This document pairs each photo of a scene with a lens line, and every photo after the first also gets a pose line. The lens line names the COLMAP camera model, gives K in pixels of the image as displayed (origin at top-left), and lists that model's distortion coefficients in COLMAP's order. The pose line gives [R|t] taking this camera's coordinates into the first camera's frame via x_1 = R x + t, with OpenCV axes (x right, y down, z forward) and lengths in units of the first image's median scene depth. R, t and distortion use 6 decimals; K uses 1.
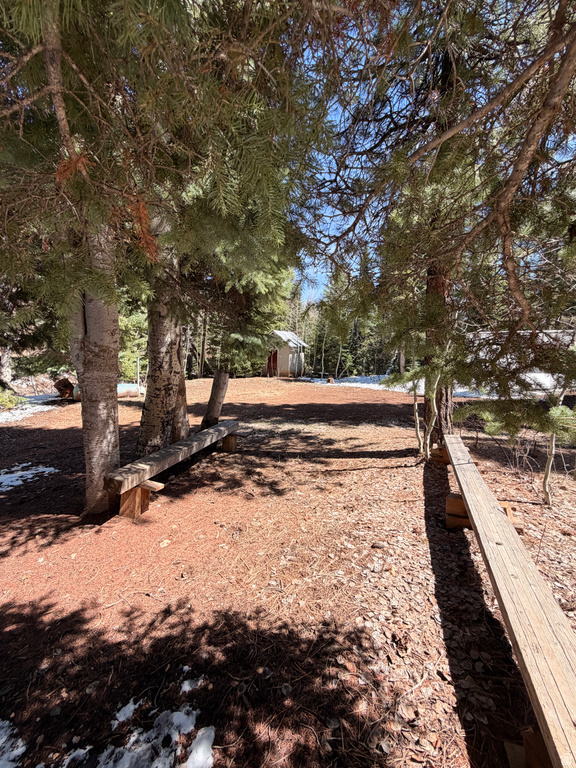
lens RADIAL K [[305.0, 0, 288.0], [0, 305.0, 384.0], [0, 0, 1]] dist [0.000269, 0.000066]
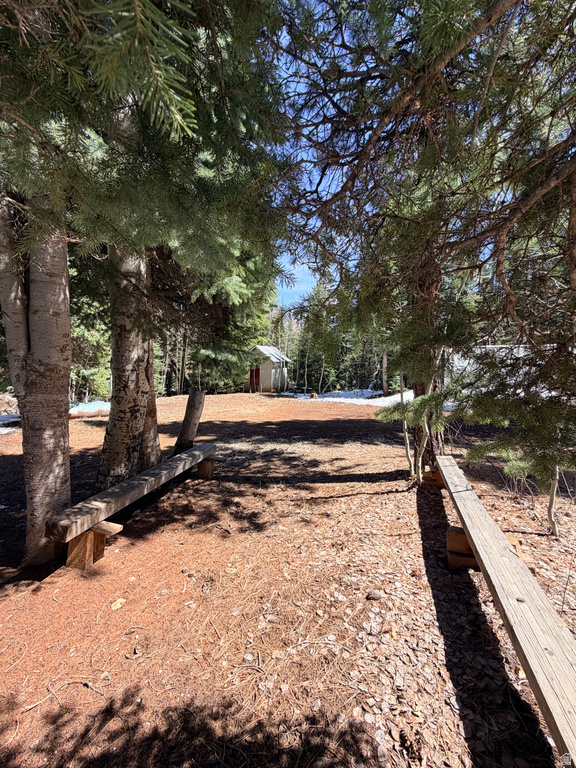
lens RADIAL K [[305.0, 0, 288.0], [0, 305.0, 384.0], [0, 0, 1]] dist [0.000269, 0.000066]
pose [[0.998464, -0.009266, 0.054619, 0.011879], [0.011870, 0.998798, -0.047560, -0.019934], [-0.054113, 0.048135, 0.997374, 0.107283]]
